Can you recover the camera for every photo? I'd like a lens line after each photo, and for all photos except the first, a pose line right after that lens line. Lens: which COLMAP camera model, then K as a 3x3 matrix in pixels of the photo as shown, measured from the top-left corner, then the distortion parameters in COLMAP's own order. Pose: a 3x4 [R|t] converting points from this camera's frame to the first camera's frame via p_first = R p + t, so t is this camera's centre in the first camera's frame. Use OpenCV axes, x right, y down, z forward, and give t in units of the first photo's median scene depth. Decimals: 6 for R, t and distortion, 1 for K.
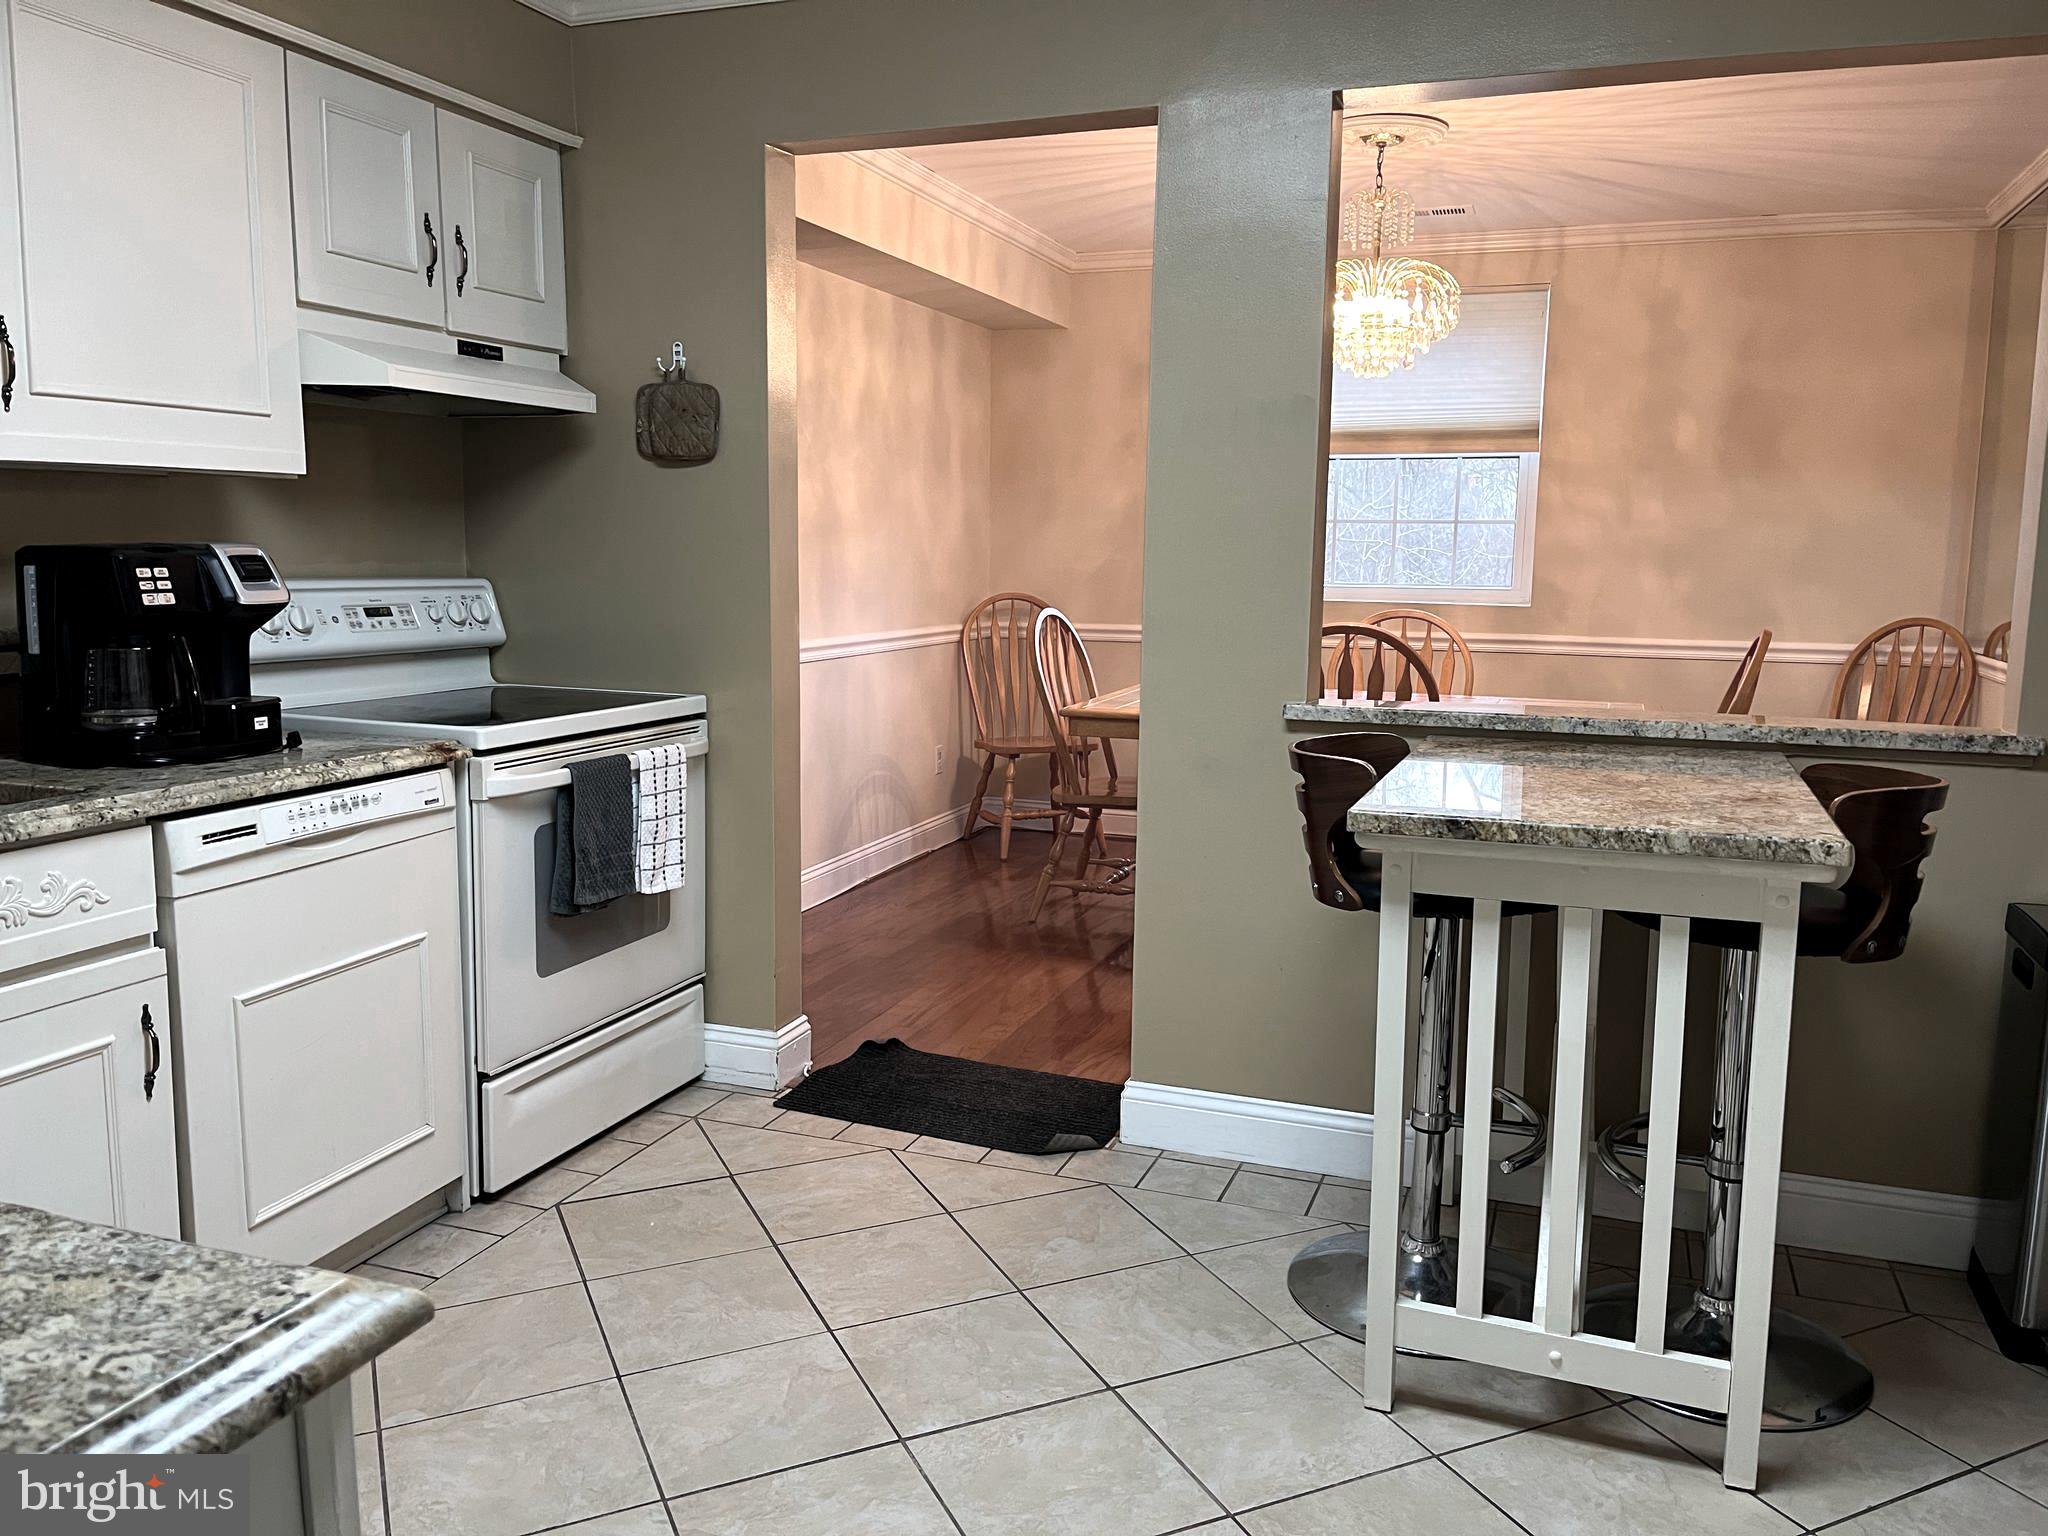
lens RADIAL K [[1544.3, 0, 1020.9], [0, 1544.3, 762.5], [0, 0, 1]] dist [0.022751, -0.000272]
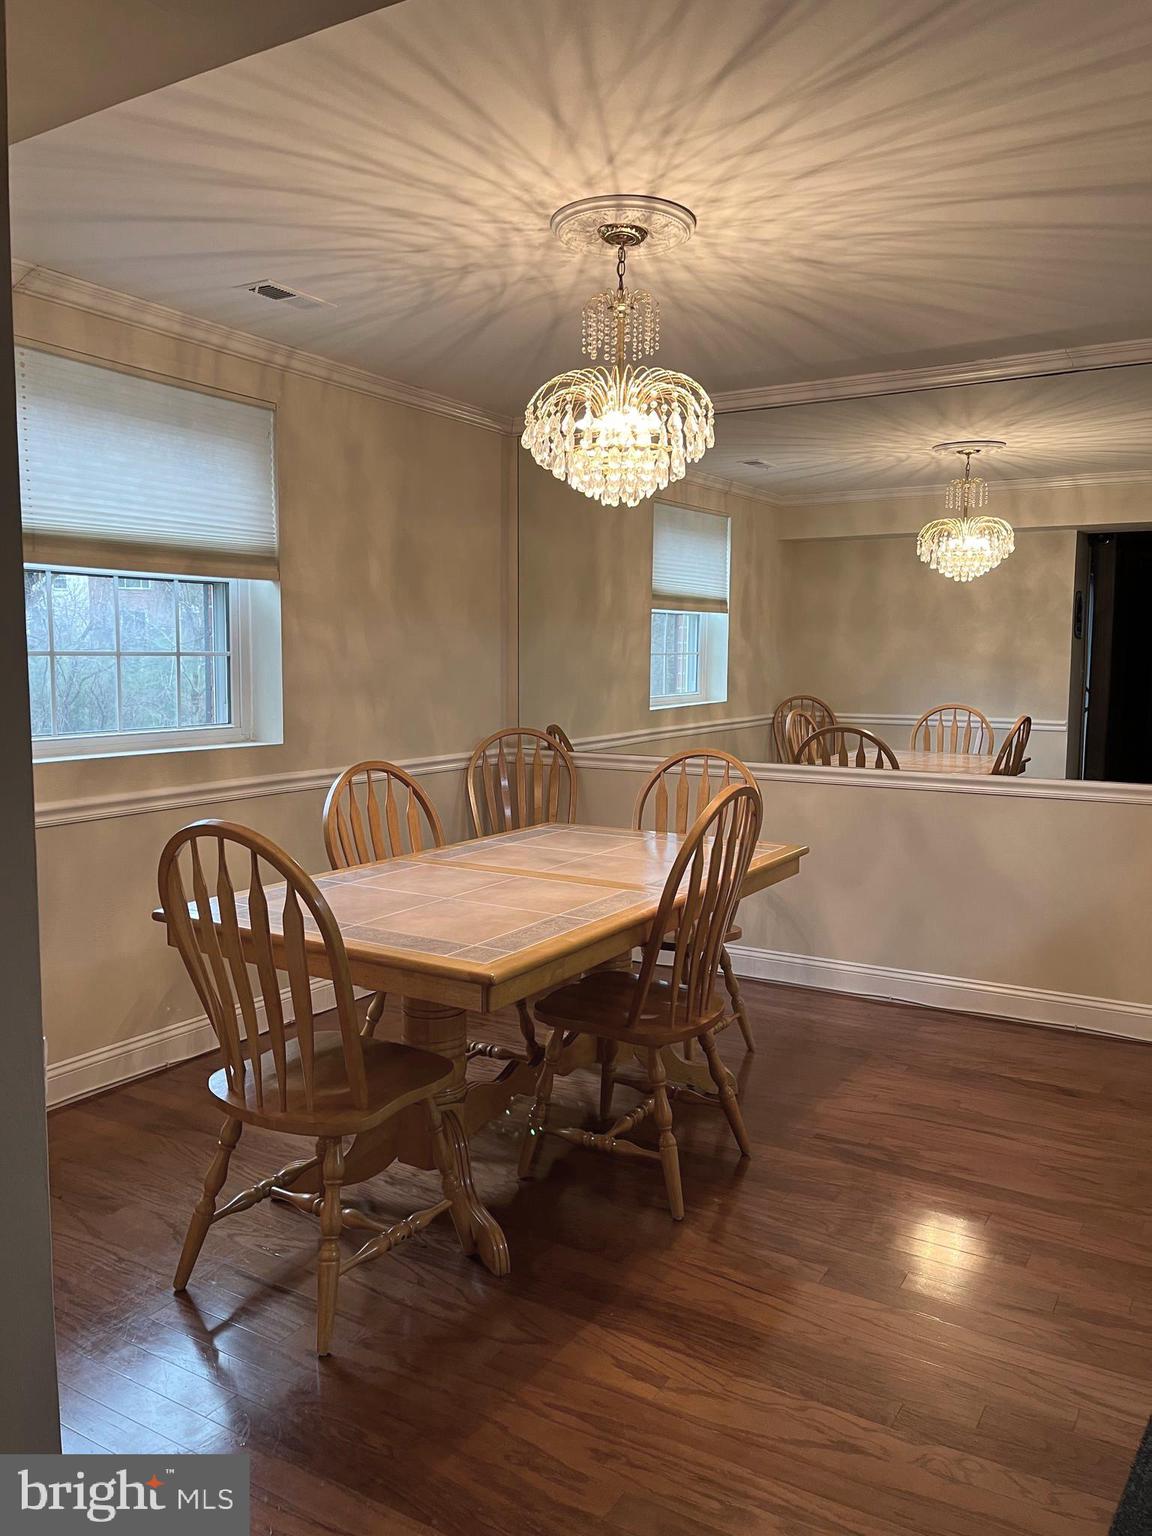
lens RADIAL K [[1158.2, 0, 575.2], [0, 1158.2, 767.9], [0, 0, 1]] dist [0.022751, -0.000272]
pose [[0.173501, -0.106721, 0.979034, -0.336846], [0.157953, 0.984257, 0.079298, -0.118570], [-0.972084, 0.140883, 0.187627, 0.720070]]
